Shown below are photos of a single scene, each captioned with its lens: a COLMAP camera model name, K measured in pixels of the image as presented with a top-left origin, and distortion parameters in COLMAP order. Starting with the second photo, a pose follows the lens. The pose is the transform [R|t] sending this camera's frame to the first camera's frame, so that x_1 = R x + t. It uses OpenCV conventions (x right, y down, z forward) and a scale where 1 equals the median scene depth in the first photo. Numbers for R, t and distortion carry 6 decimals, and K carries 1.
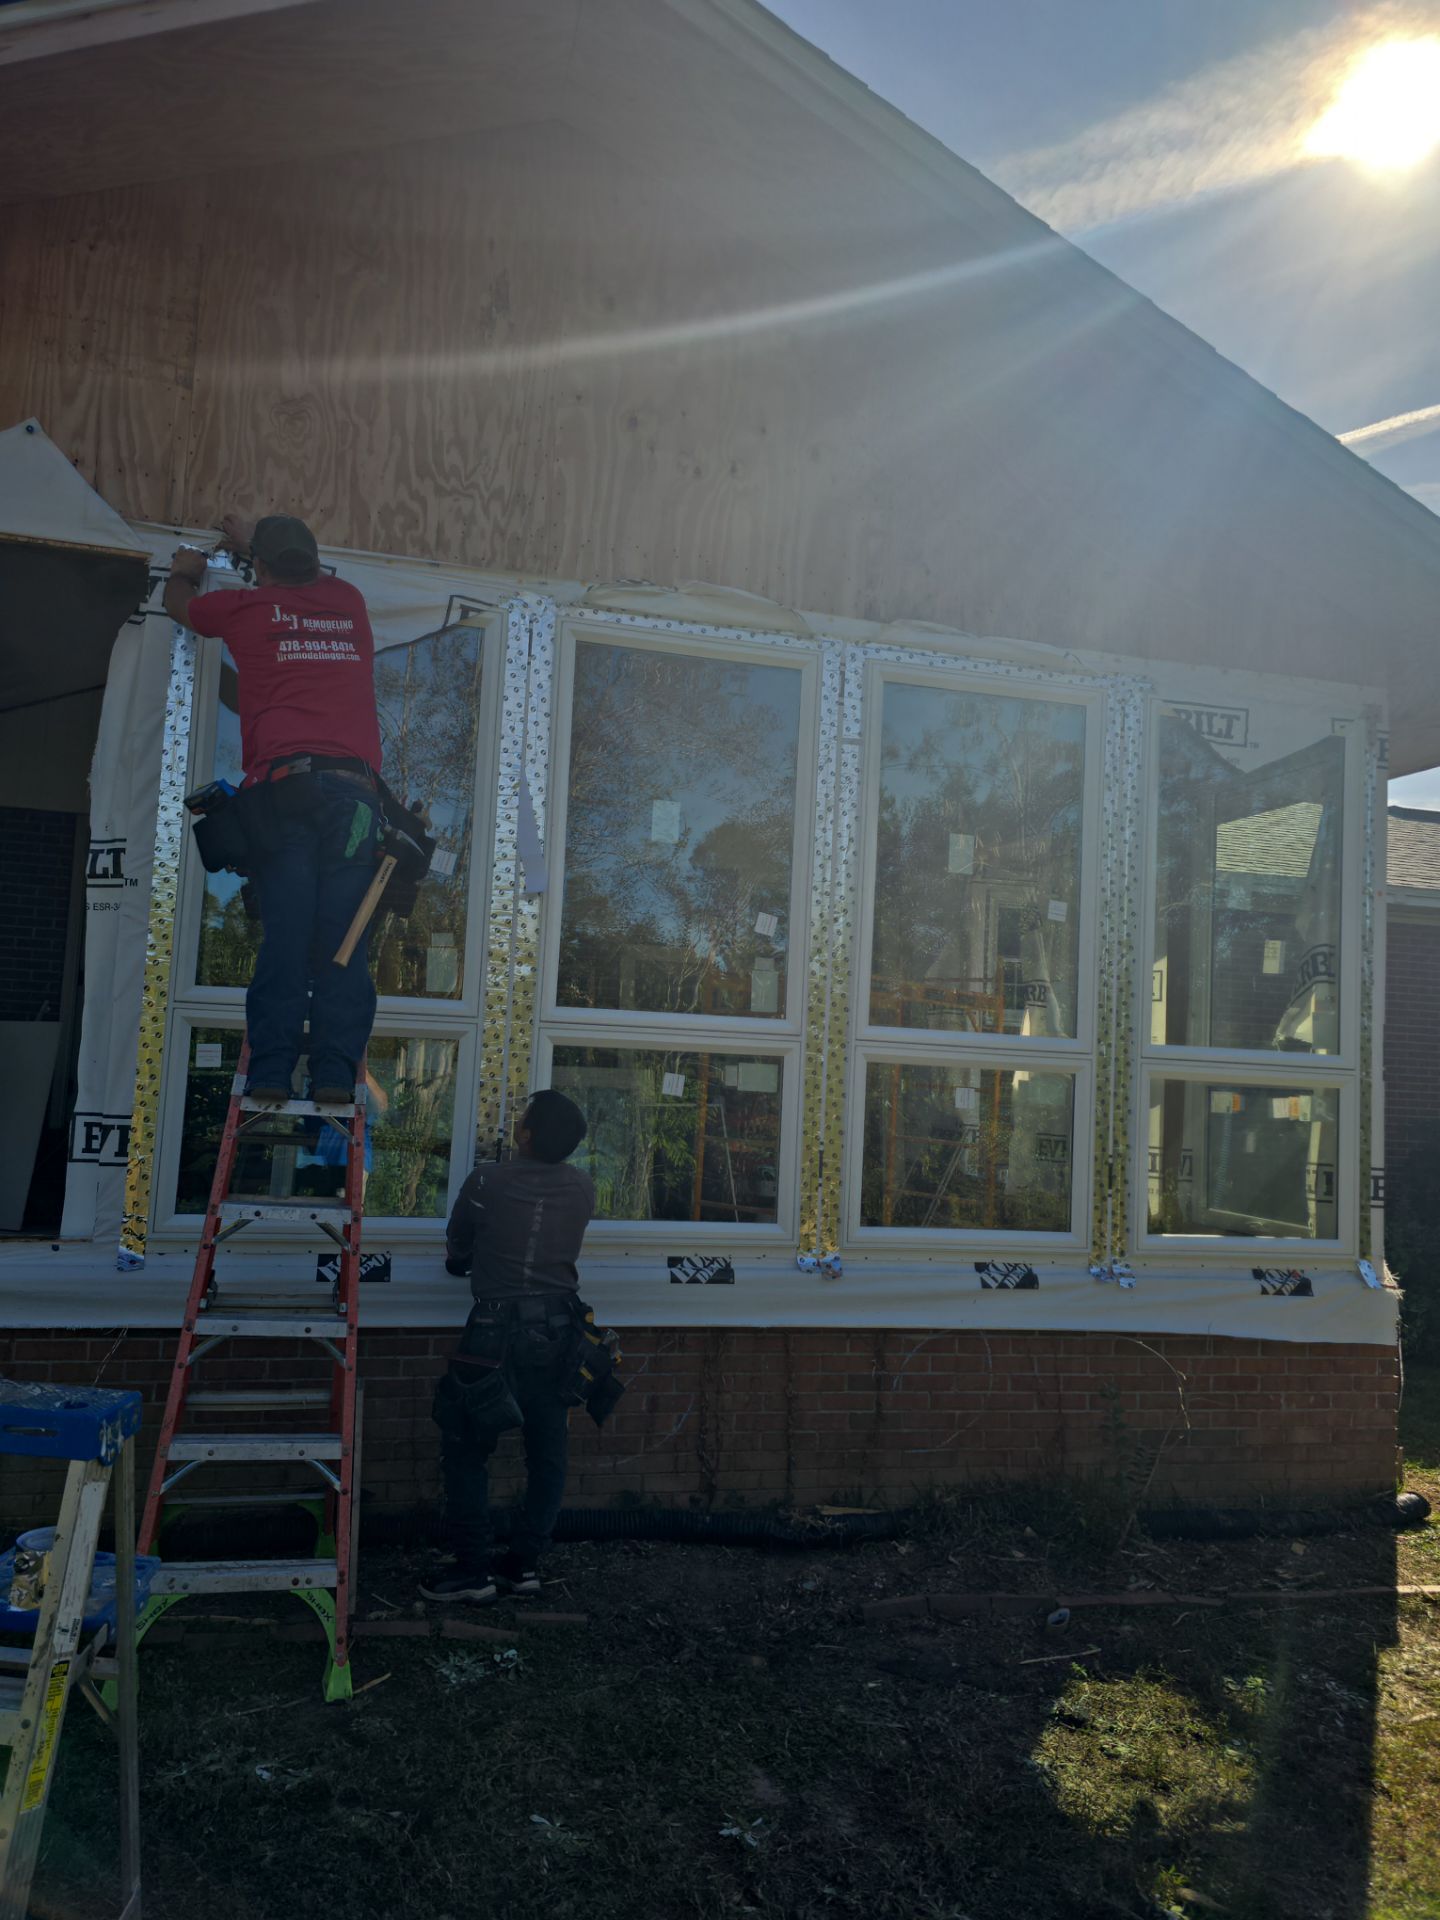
lens RADIAL K [[1306.0, 0, 812.4], [0, 1306.0, 1040.6], [0, 0, 1]] dist [0.062220, -0.043368]
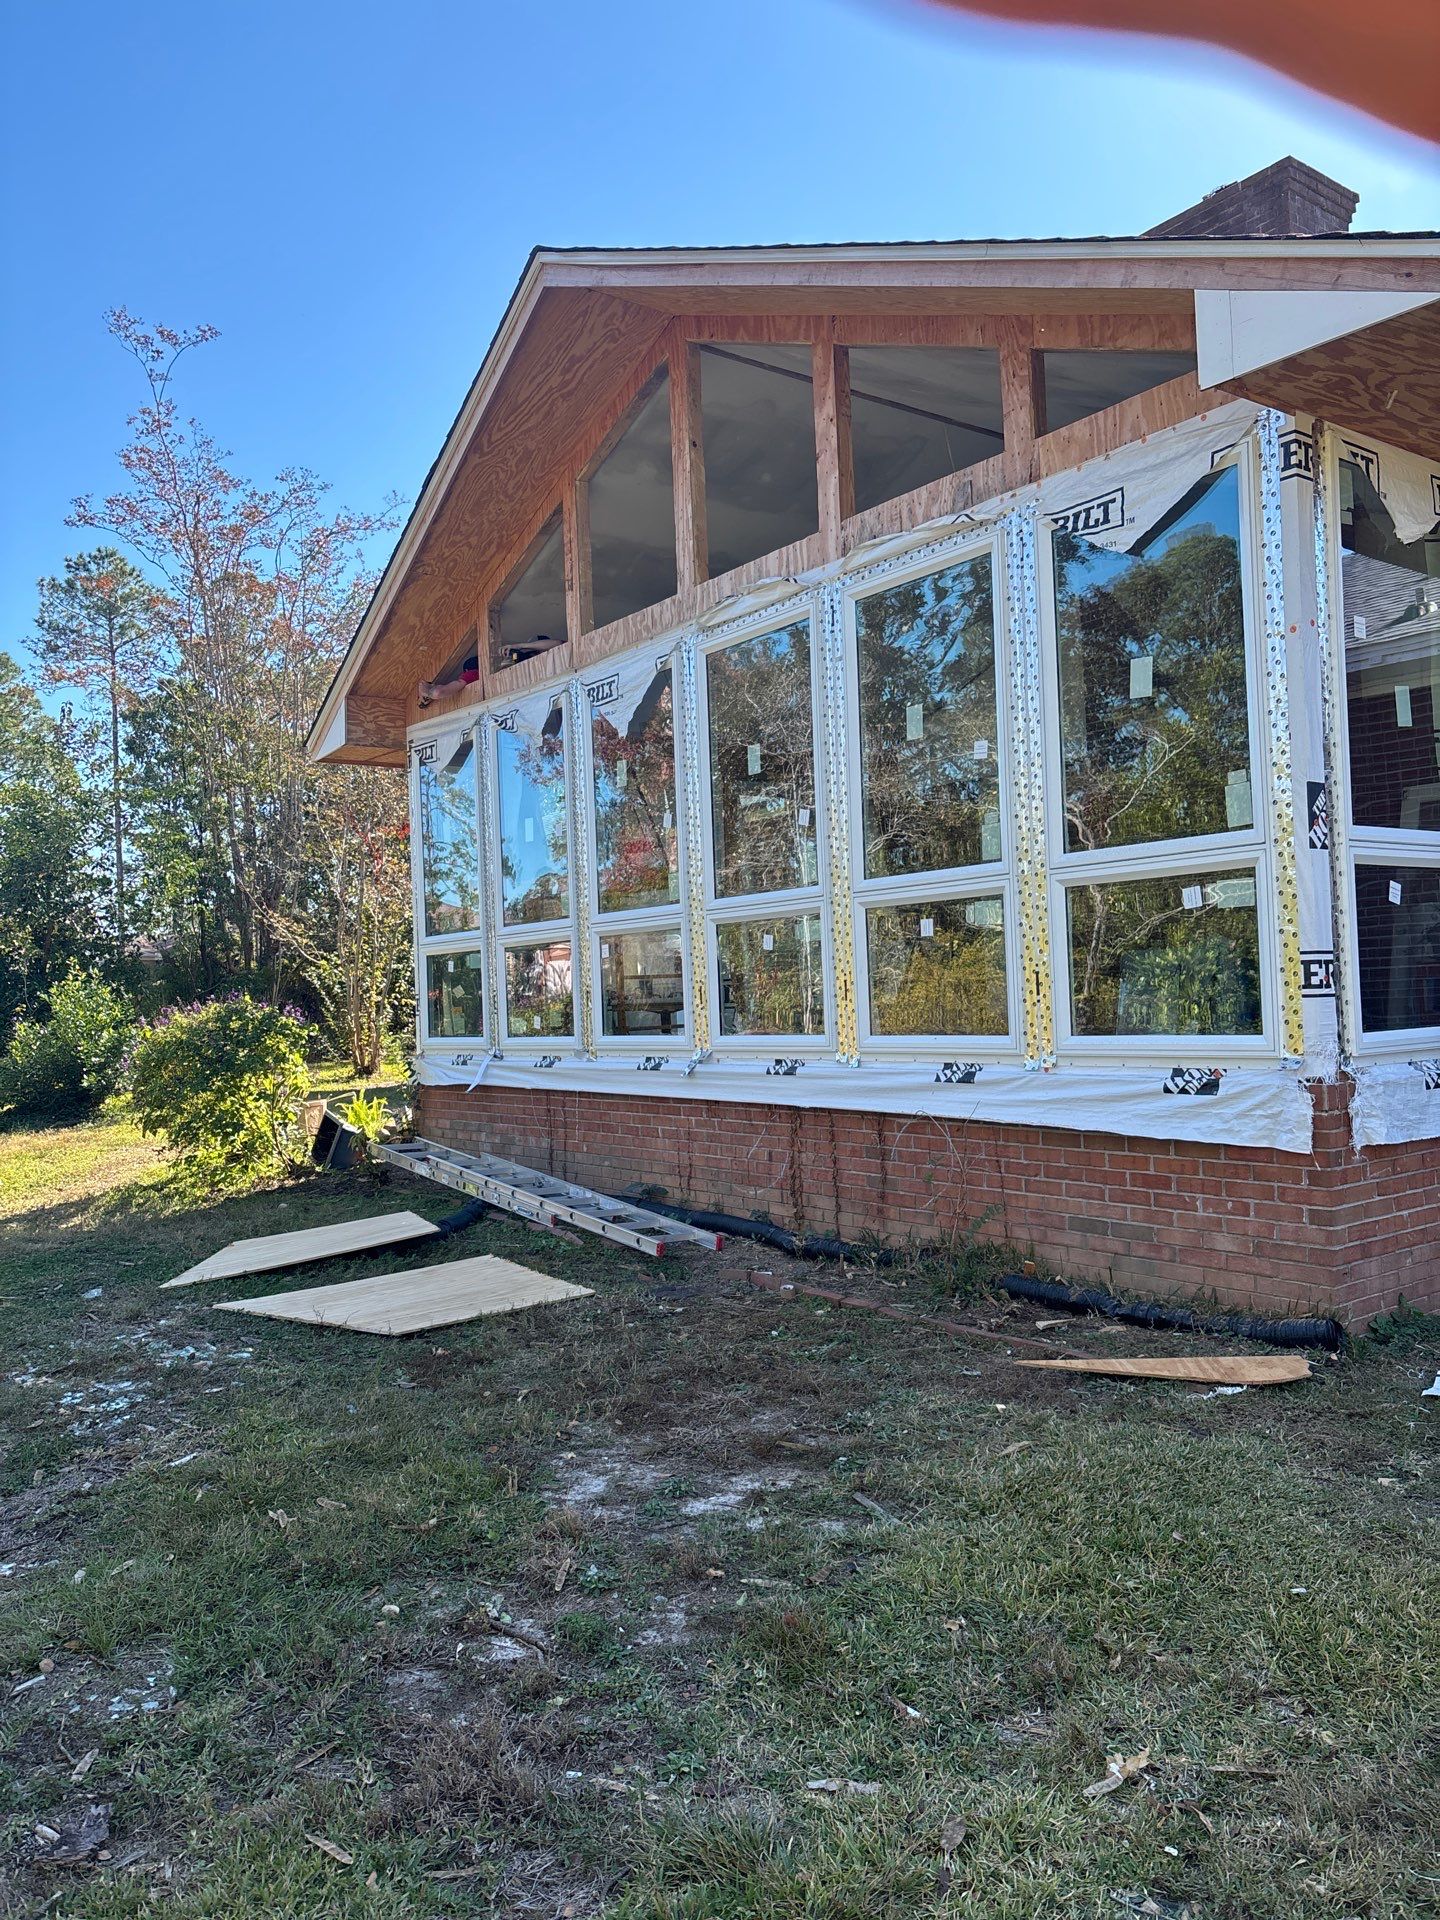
lens RADIAL K [[1467.2, 0, 718.3], [0, 1467.2, 945.6], [0, 0, 1]] dist [0.070729, -0.079102]
pose [[0.373210, -0.080049, -0.924287, 1.284422], [0.135975, 0.990232, -0.030856, 0.076769], [0.917728, -0.114164, 0.380449, 0.309418]]
